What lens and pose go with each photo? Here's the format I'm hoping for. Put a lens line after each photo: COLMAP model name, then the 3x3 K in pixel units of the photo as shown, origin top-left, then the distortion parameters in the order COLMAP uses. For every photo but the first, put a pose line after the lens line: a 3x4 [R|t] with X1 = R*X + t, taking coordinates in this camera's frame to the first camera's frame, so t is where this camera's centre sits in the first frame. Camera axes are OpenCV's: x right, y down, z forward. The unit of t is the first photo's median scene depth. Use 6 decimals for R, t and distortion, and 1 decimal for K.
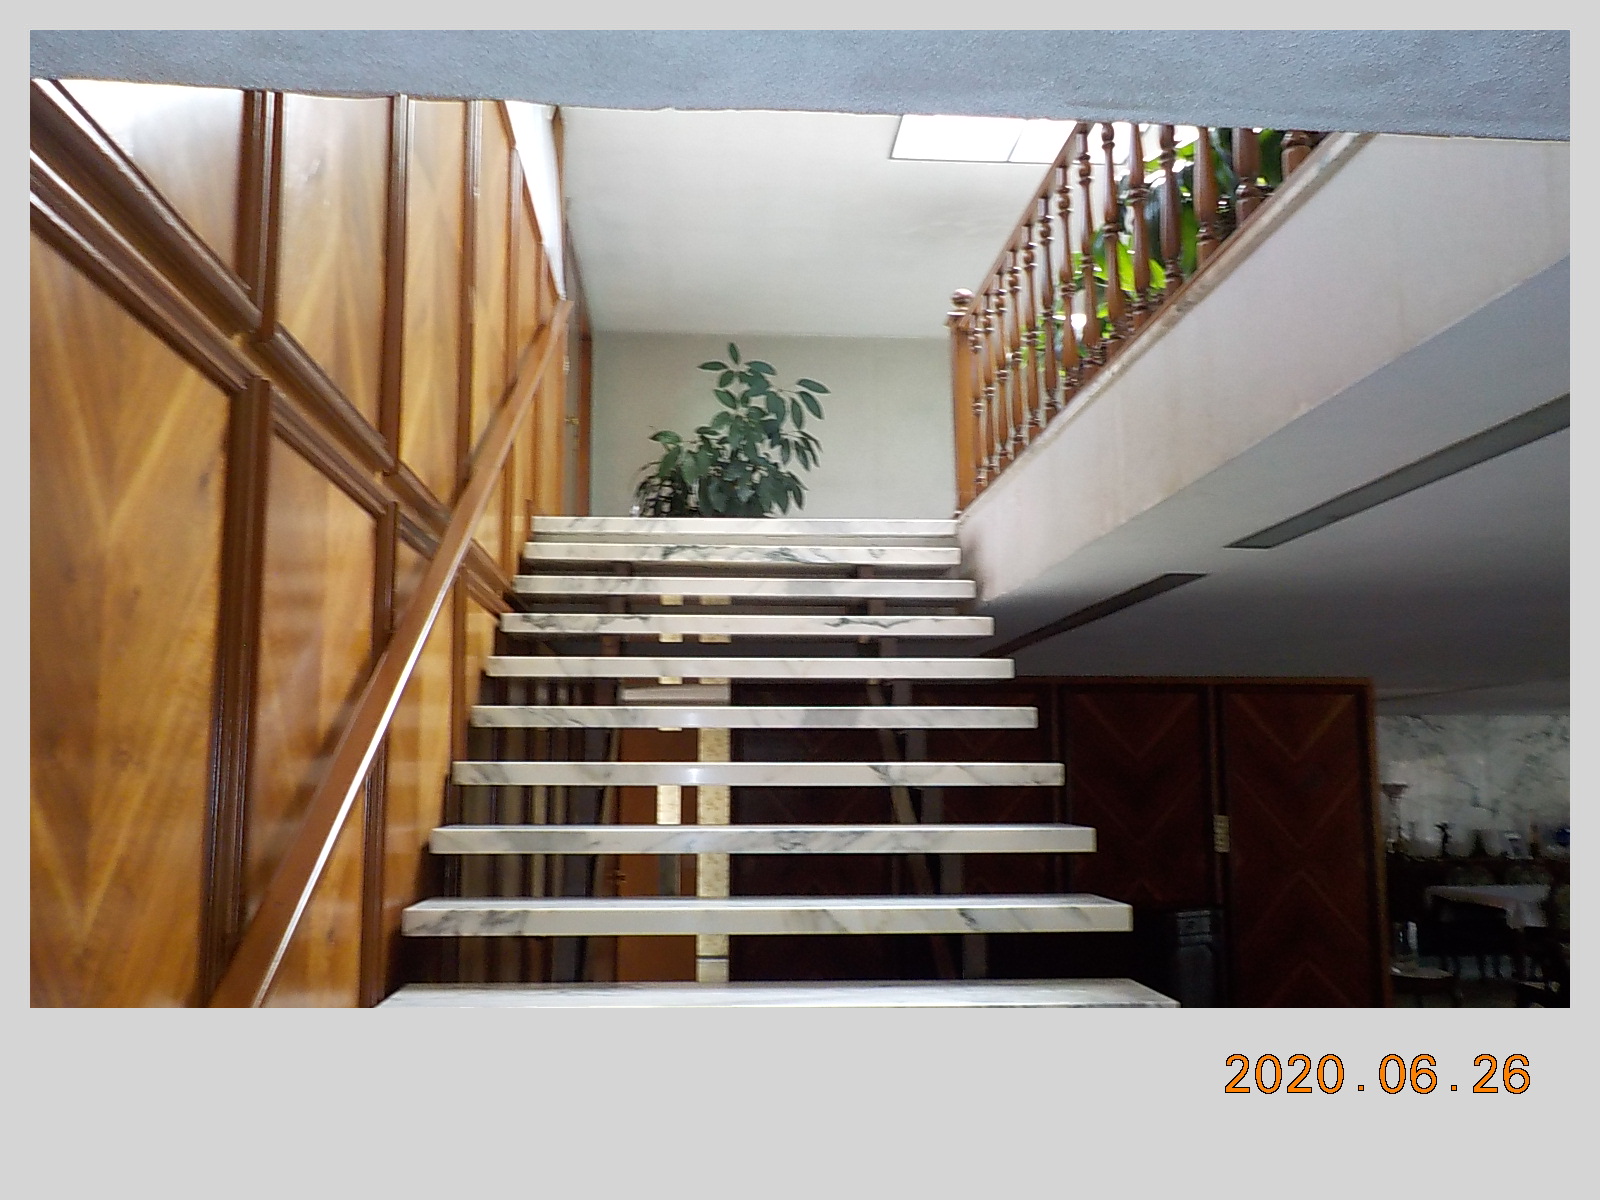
lens RADIAL K [[1476.5, 0, 801.4], [0, 1476.5, 600.0], [0, 0, 1]] dist [0.006758, 0.000000]
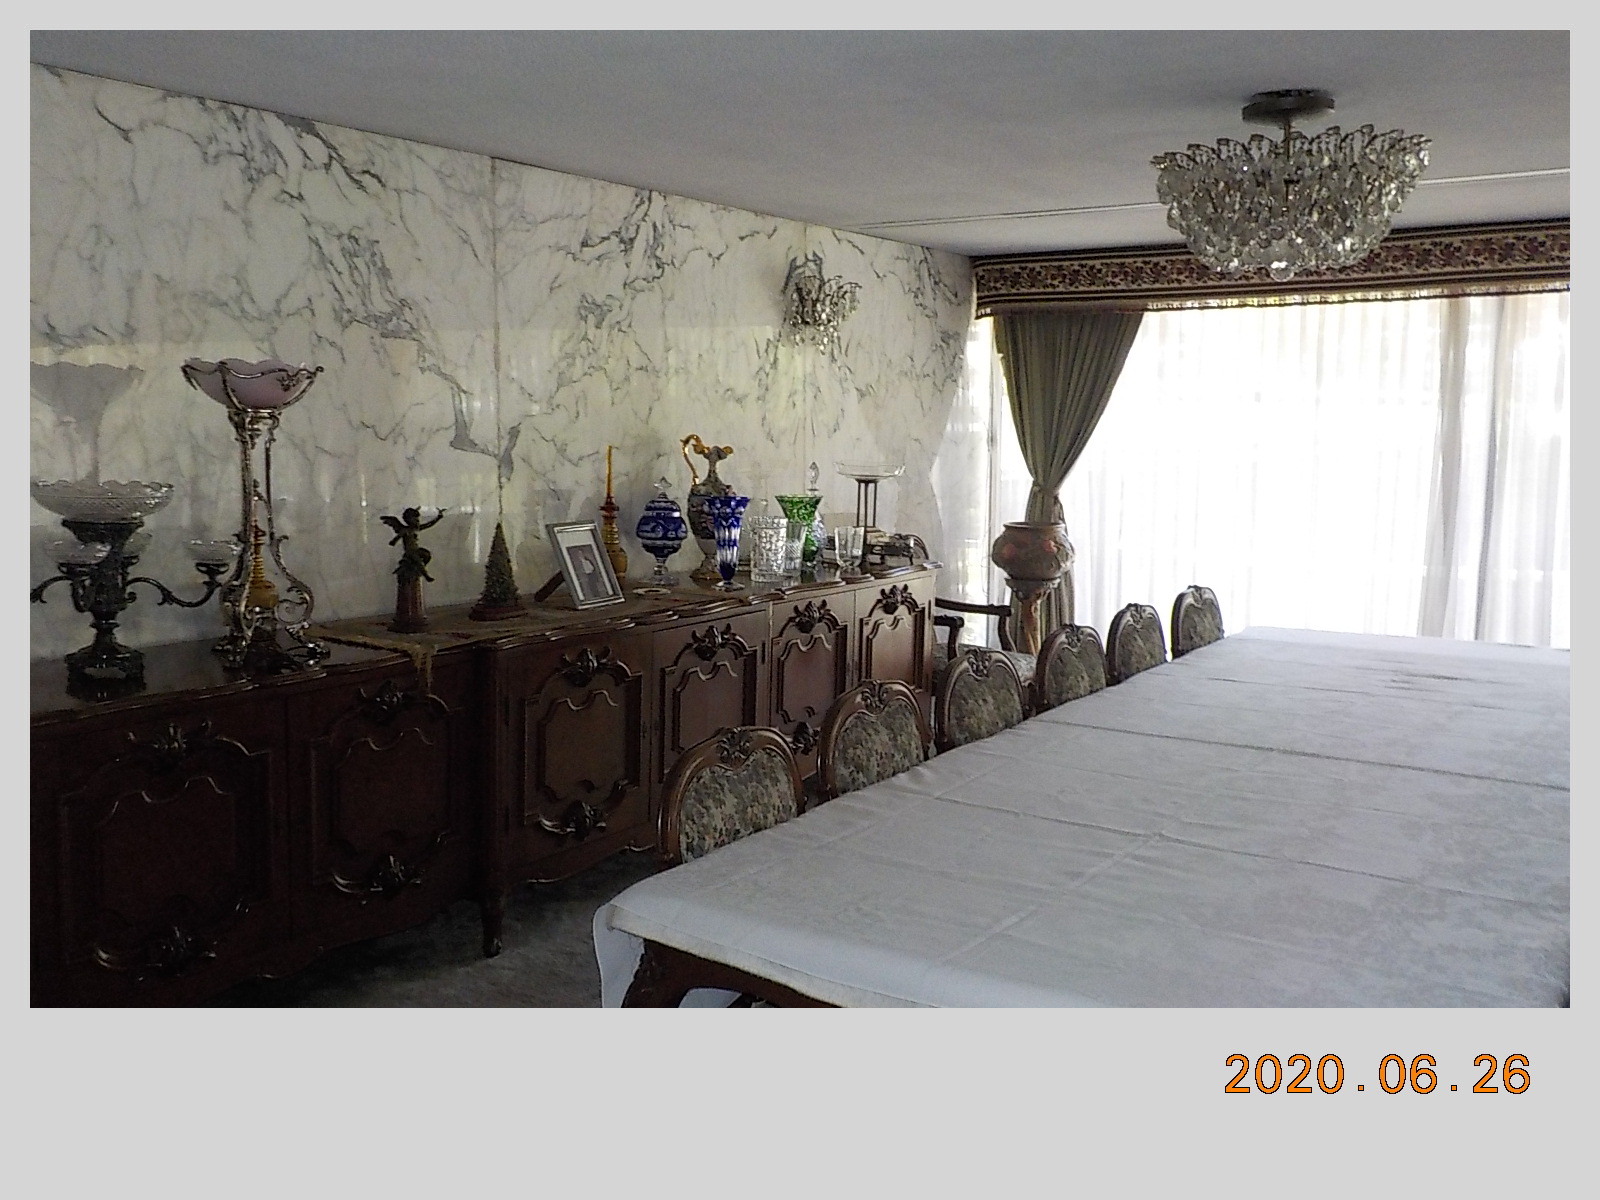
lens RADIAL K [[1476.5, 0, 800.6], [0, 1476.5, 599.7], [0, 0, 1]] dist [0.006758, 0.000000]
pose [[0.619448, -0.089388, 0.779932, 0.250922], [-0.110292, 0.973733, 0.199197, 0.099696], [-0.777252, -0.209412, 0.593318, 0.746886]]
